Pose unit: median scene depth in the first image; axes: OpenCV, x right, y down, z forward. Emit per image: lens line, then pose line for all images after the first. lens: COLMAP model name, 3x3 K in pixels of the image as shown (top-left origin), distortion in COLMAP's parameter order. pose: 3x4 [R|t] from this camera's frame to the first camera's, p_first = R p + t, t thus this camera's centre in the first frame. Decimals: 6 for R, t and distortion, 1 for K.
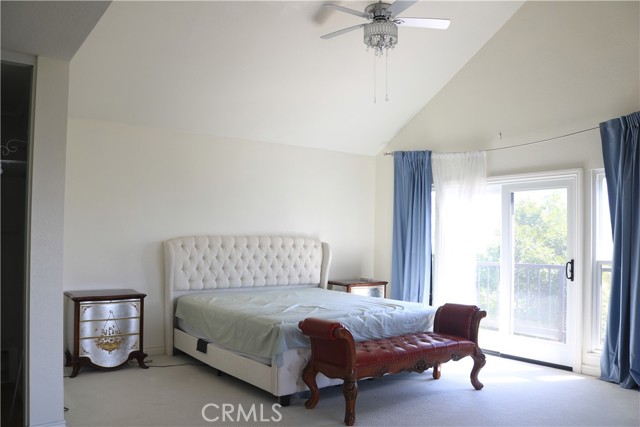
lens RADIAL K [[531.5, 0, 321.6], [0, 531.5, 216.8], [0, 0, 1]] dist [-0.134995, 0.090509]
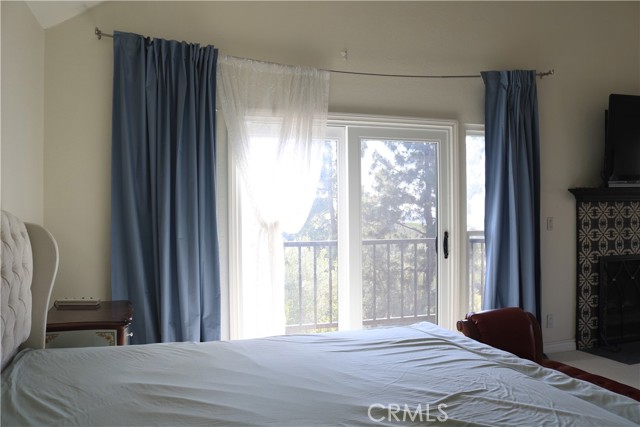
lens RADIAL K [[531.5, 0, 313.4], [0, 531.5, 225.7], [0, 0, 1]] dist [-0.134995, 0.090509]
pose [[0.317138, -0.038209, 0.947609, -0.322997], [-0.021270, 0.998650, 0.047385, 0.034598], [-0.948141, -0.035183, 0.315897, 0.837323]]
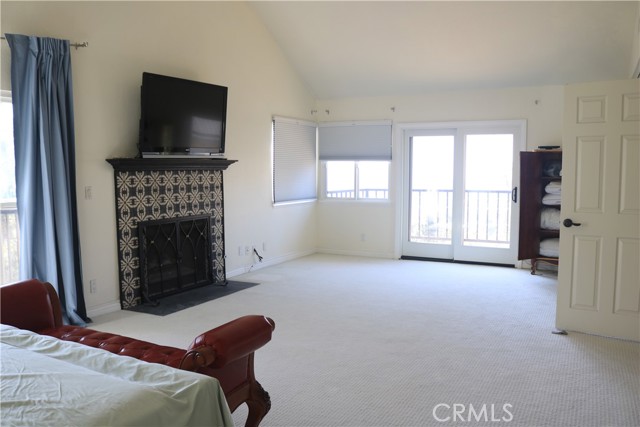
lens RADIAL K [[531.5, 0, 323.2], [0, 531.5, 223.1], [0, 0, 1]] dist [-0.134995, 0.090509]
pose [[-0.432983, -0.093681, 0.896521, -0.356866], [-0.034738, 0.995580, 0.087256, 0.024657], [-0.900732, 0.006637, -0.434324, 0.766659]]
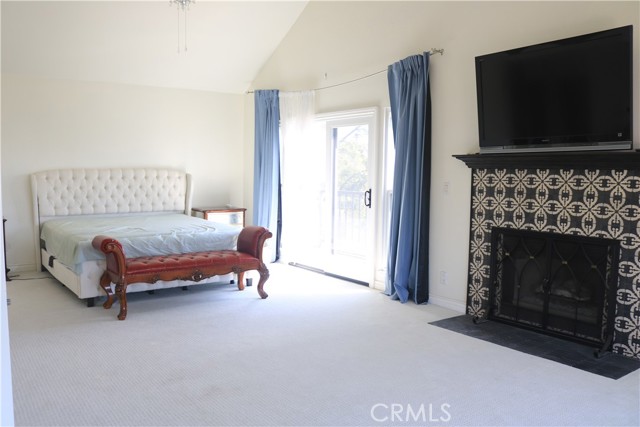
lens RADIAL K [[531.5, 0, 316.0], [0, 531.5, 218.0], [0, 0, 1]] dist [-0.134995, 0.090509]
pose [[0.999975, -0.001352, -0.006869, 0.336351], [0.002240, 0.991372, 0.131063, -0.005258], [0.006632, -0.131075, 0.991350, -0.134228]]
